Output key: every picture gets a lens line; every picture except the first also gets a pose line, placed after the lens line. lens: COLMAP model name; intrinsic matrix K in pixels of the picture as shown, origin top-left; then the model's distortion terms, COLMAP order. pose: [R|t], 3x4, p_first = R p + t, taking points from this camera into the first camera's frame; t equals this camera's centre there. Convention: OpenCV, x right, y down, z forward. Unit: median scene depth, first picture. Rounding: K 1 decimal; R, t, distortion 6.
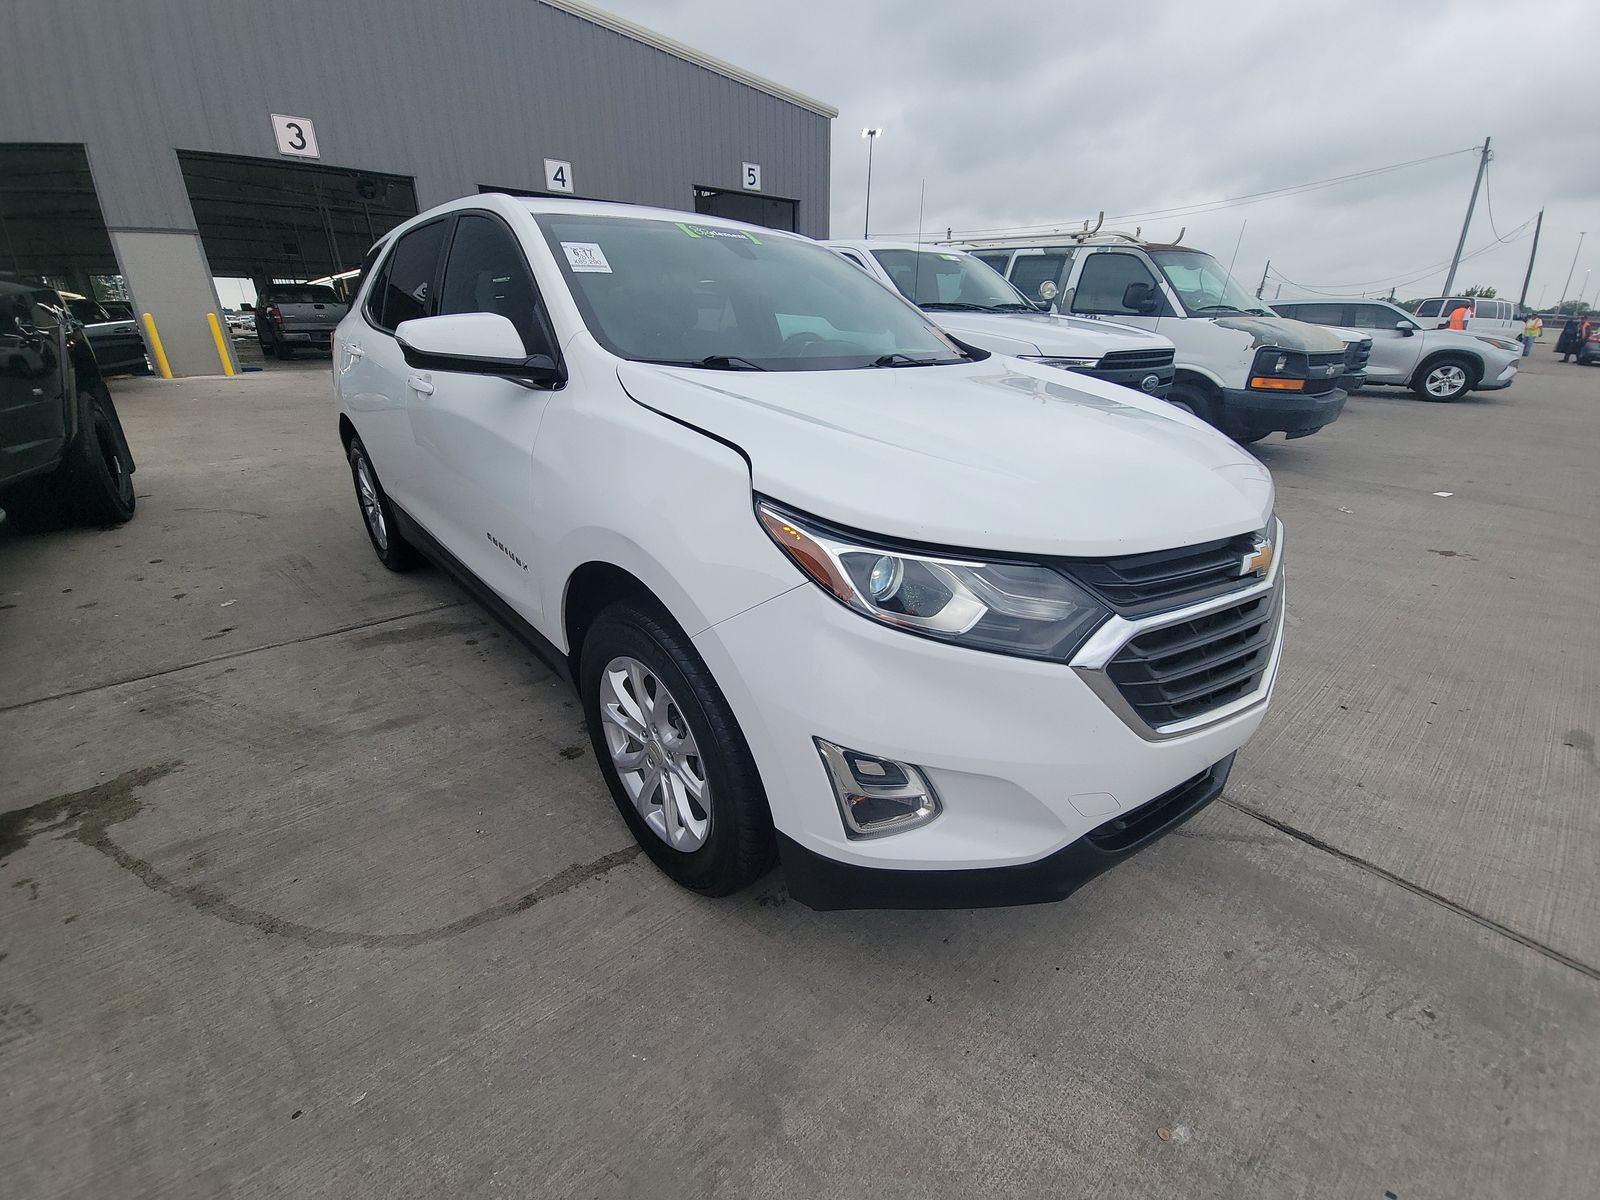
lens RADIAL K [[642.1, 0, 804.3], [0, 642.1, 595.0], [0, 0, 1]] dist [0.002842, -0.001242]
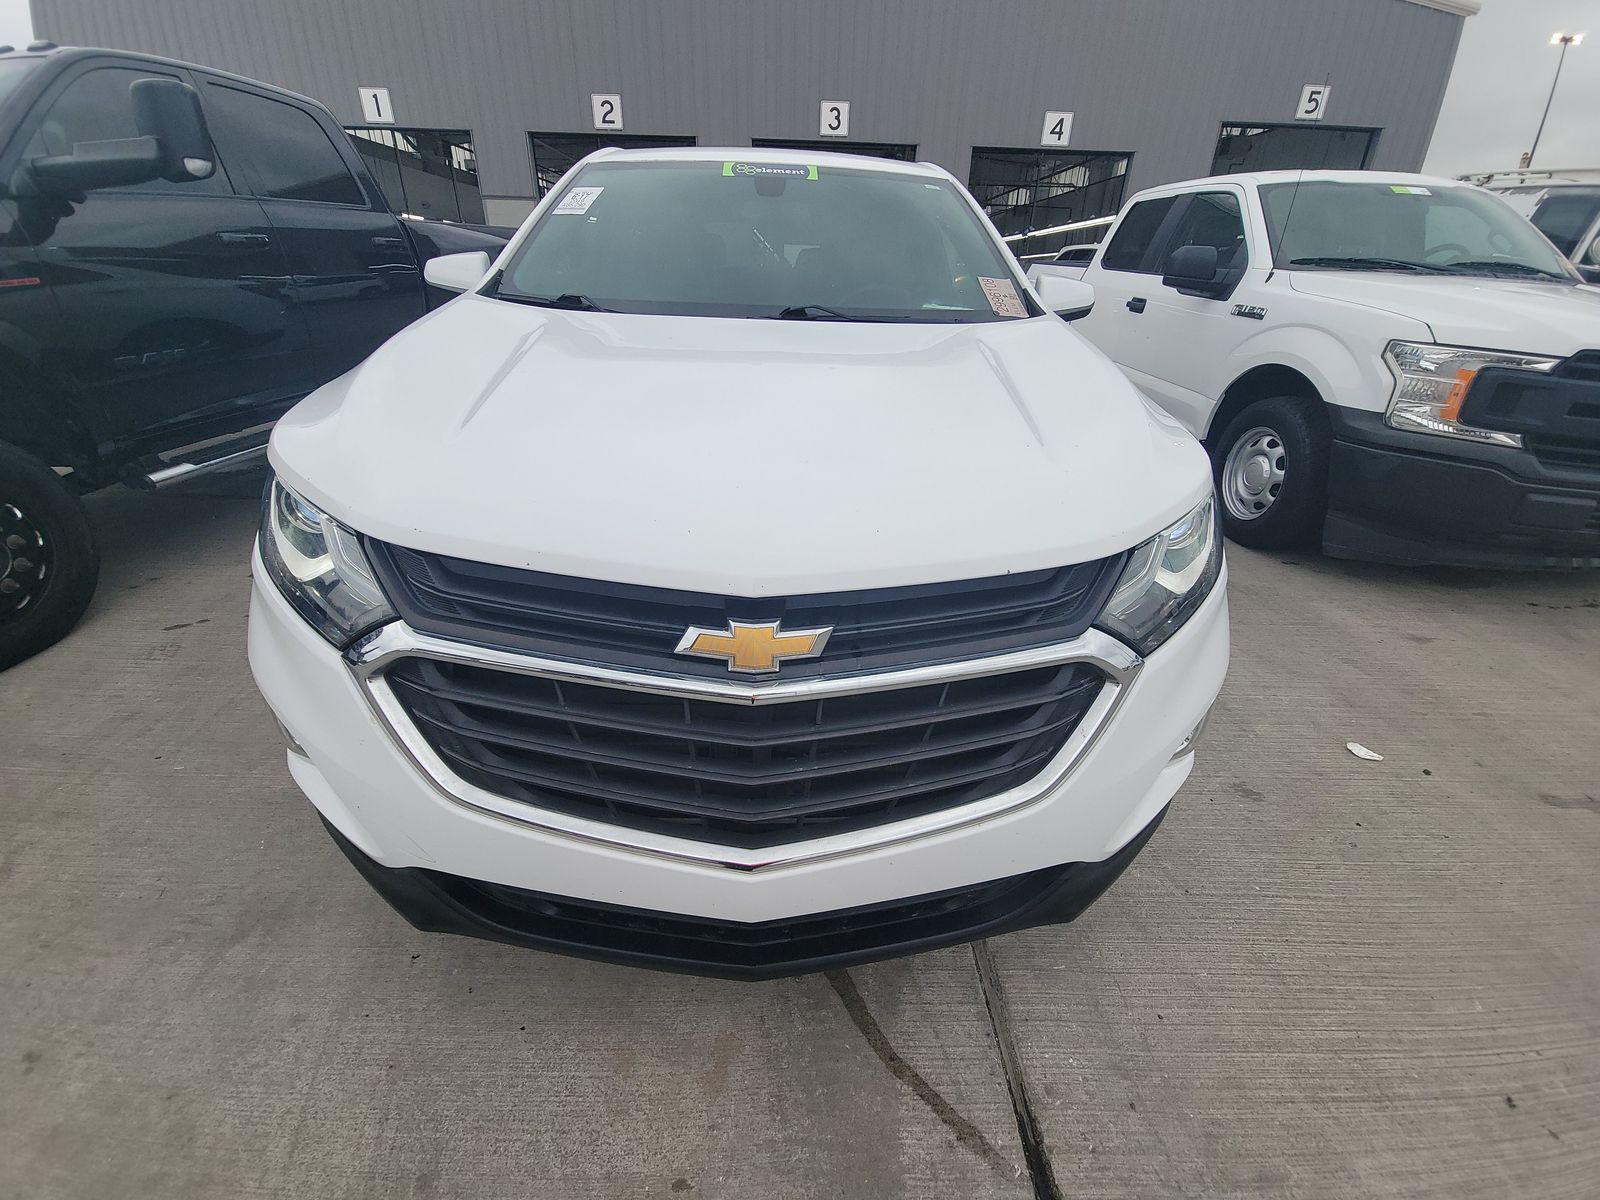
lens RADIAL K [[642.1, 0, 799.9], [0, 642.1, 595.4], [0, 0, 1]] dist [0.002842, -0.001242]
pose [[0.769278, 0.298954, -0.564657, 0.765683], [-0.272763, 0.952861, 0.132880, -0.139682], [0.577764, 0.051796, 0.814559, 0.378204]]
